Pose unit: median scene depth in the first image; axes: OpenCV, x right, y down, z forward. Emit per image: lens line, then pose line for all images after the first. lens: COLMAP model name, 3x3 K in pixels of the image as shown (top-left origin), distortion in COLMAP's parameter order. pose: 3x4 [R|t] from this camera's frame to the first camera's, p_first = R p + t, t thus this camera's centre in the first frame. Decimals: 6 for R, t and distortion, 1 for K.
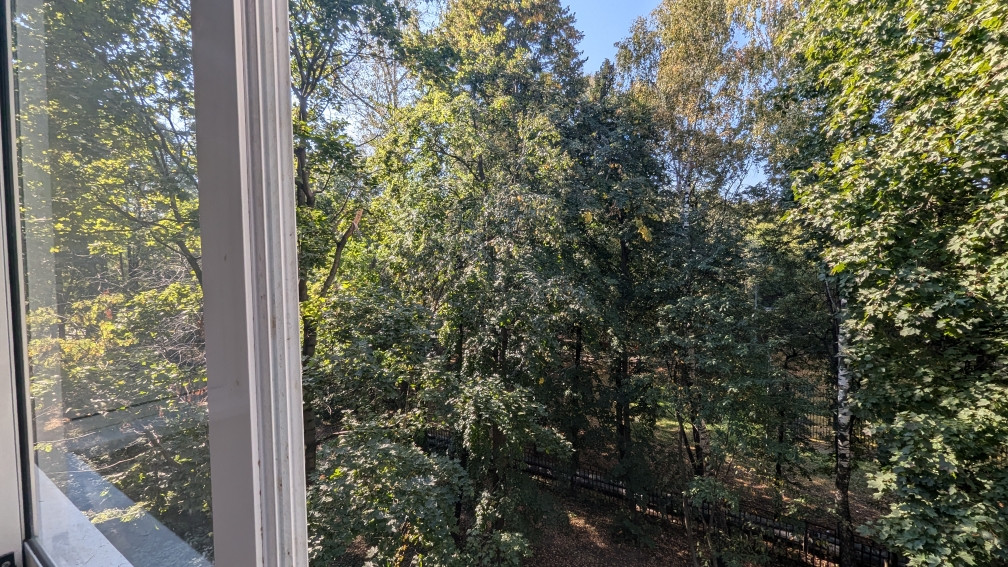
lens RADIAL K [[414.9, 0, 506.2], [0, 414.9, 286.3], [0, 0, 1]] dist [-0.000994, 0.001296]
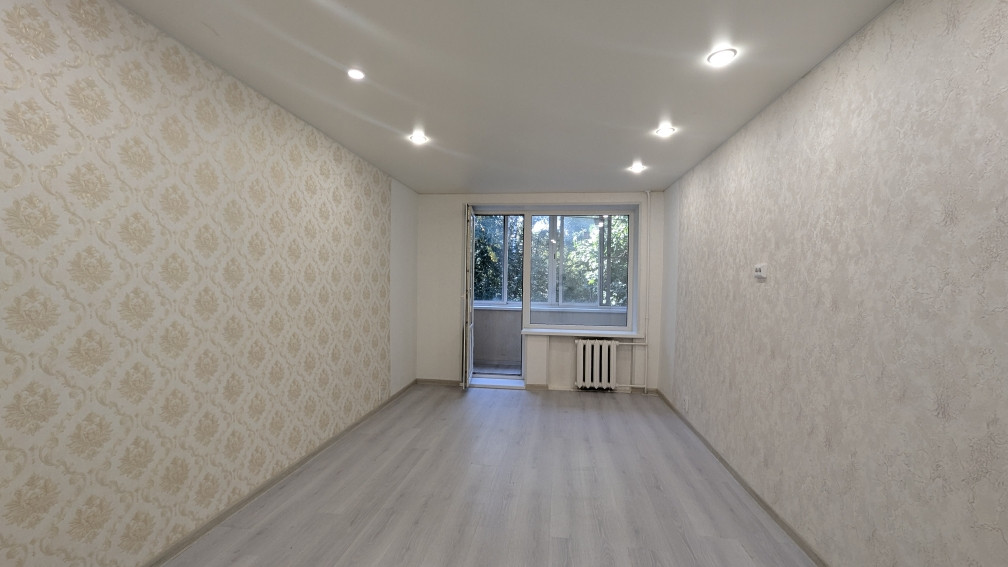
lens RADIAL K [[414.9, 0, 506.2], [0, 414.9, 286.3], [0, 0, 1]] dist [-0.000994, 0.001296]
pose [[0.901528, 0.028230, 0.431798, -0.423744], [-0.016199, 0.999372, -0.031516, 0.045644], [-0.432417, 0.021418, 0.901419, -0.606861]]
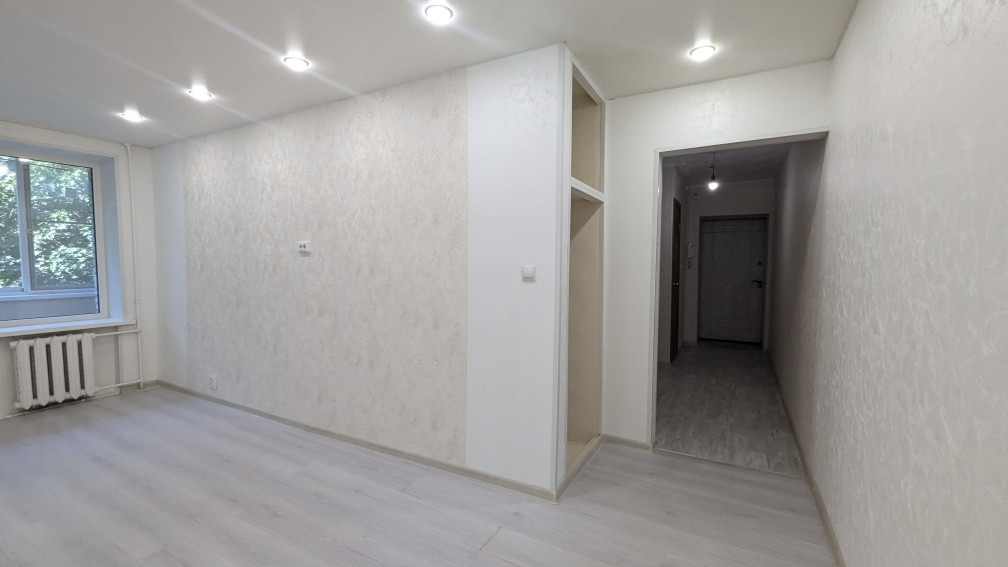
lens RADIAL K [[418.5, 0, 505.5], [0, 418.5, 287.1], [0, 0, 1]] dist [-0.000900, 0.000151]
pose [[-0.062068, -0.043571, 0.997120, -0.508007], [0.033201, 0.998404, 0.045693, 0.046248], [-0.997520, 0.035941, -0.060522, -0.565821]]
